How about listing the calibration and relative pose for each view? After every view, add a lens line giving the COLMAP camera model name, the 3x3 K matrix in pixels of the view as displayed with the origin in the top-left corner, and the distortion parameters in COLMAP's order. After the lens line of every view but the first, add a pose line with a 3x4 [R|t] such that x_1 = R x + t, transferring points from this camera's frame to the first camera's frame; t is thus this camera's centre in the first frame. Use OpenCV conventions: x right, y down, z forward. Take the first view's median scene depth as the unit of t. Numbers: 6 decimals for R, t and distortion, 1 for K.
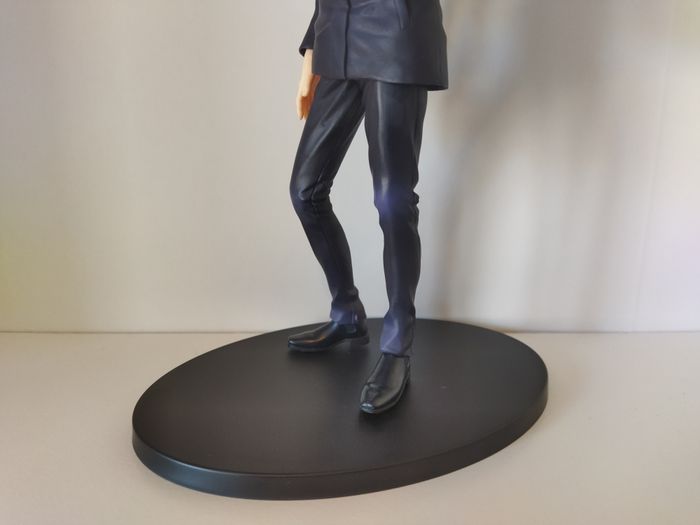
lens RADIAL K [[550.5, 0, 350.0], [0, 550.5, 262.5], [0, 0, 1]] dist [0.081735, -0.001580]
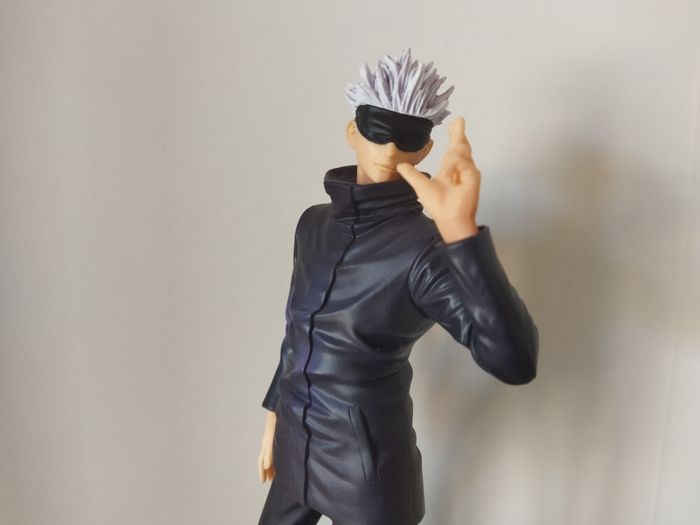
lens RADIAL K [[550.5, 0, 350.0], [0, 550.5, 262.5], [0, 0, 1]] dist [0.081735, -0.001580]
pose [[0.999909, -0.004468, -0.012727, 0.064312], [0.003949, 0.999173, -0.040467, -0.589945], [0.012897, 0.040413, 0.999100, 0.103004]]
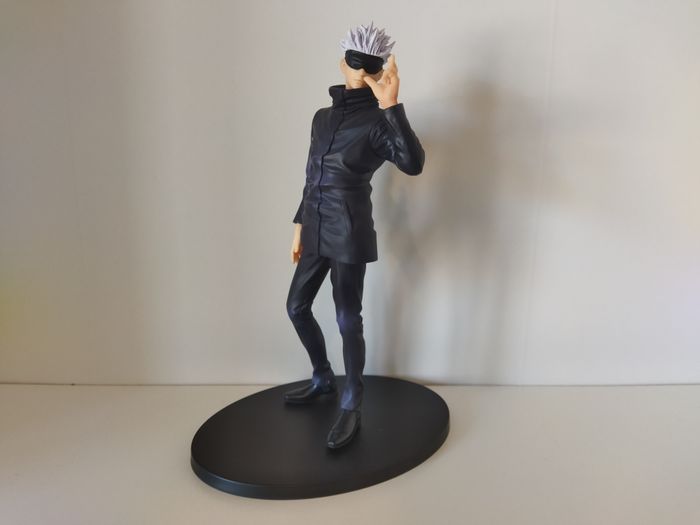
lens RADIAL K [[550.5, 0, 350.0], [0, 550.5, 262.5], [0, 0, 1]] dist [0.081735, -0.001580]
pose [[0.999984, 0.005587, -0.000567, 0.080155], [-0.005587, 0.999984, 0.000288, -0.271208], [0.000568, -0.000285, 1.000000, -0.634957]]
